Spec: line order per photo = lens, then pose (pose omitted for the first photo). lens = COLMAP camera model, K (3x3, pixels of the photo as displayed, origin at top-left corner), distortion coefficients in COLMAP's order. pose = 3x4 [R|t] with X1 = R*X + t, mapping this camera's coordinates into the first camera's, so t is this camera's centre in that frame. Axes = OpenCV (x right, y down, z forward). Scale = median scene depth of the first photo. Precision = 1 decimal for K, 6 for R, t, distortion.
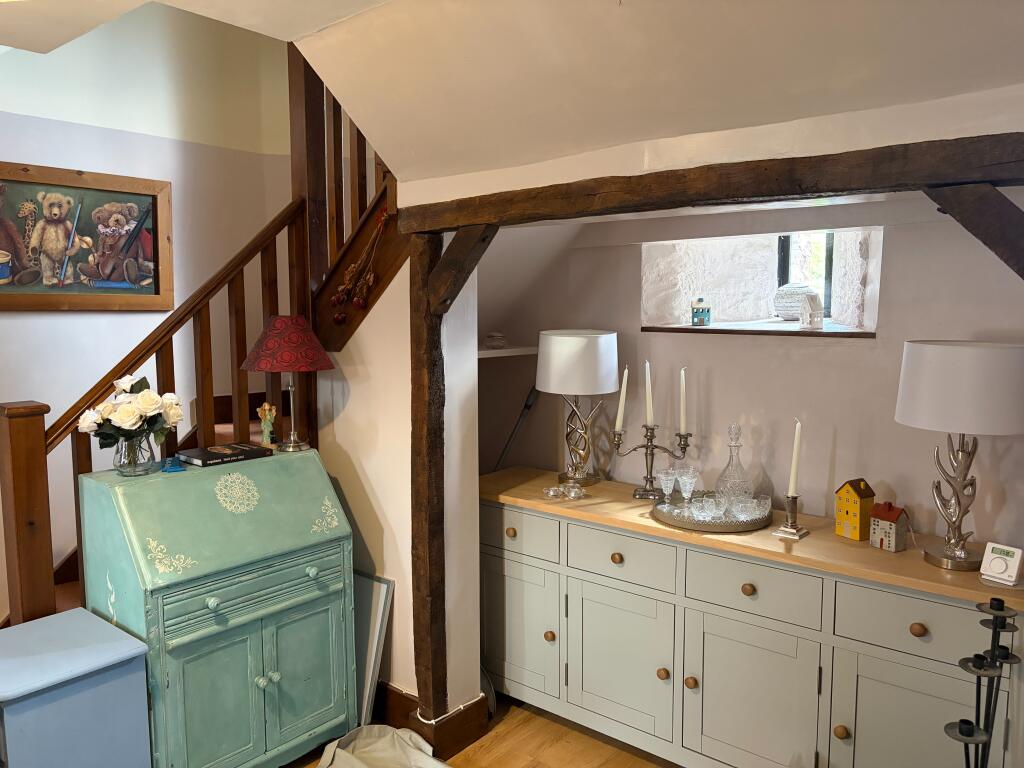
lens RADIAL K [[768.8, 0, 512.3], [0, 768.8, 380.9], [0, 0, 1]] dist [0.020815, -0.020922]
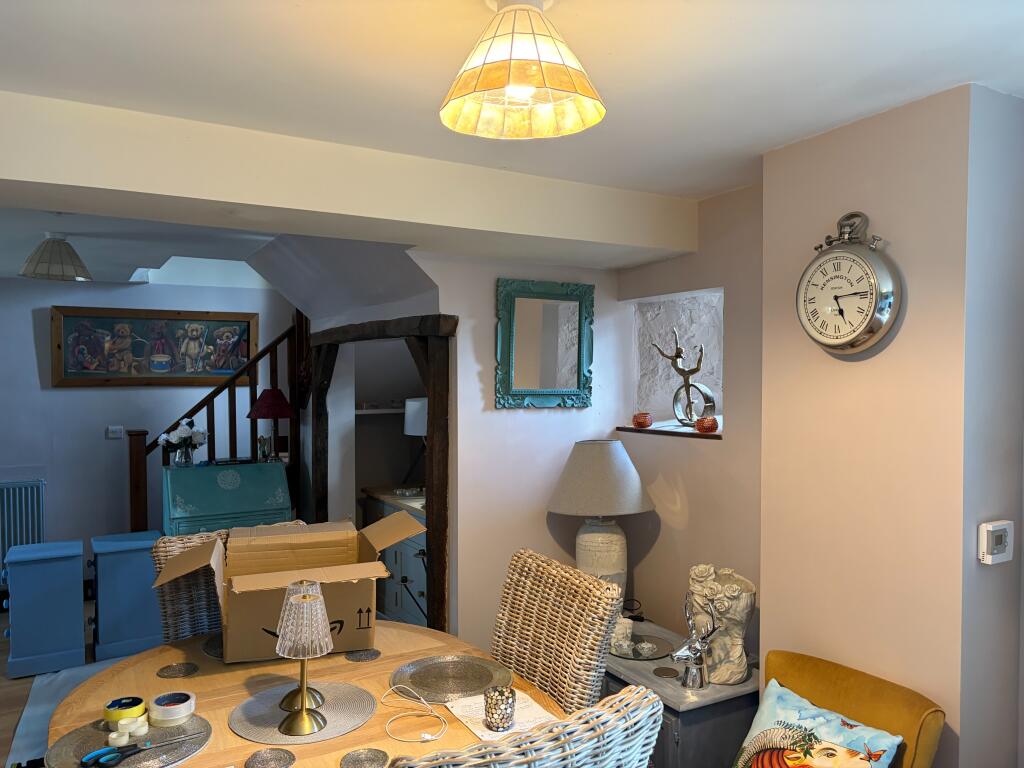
lens RADIAL K [[768.8, 0, 510.9], [0, 768.8, 387.0], [0, 0, 1]] dist [0.020815, -0.020922]
pose [[0.931719, 0.006257, -0.363125, 0.822293], [-0.034472, 0.996861, -0.071272, 0.019894], [0.361539, 0.078923, 0.929010, -0.468761]]
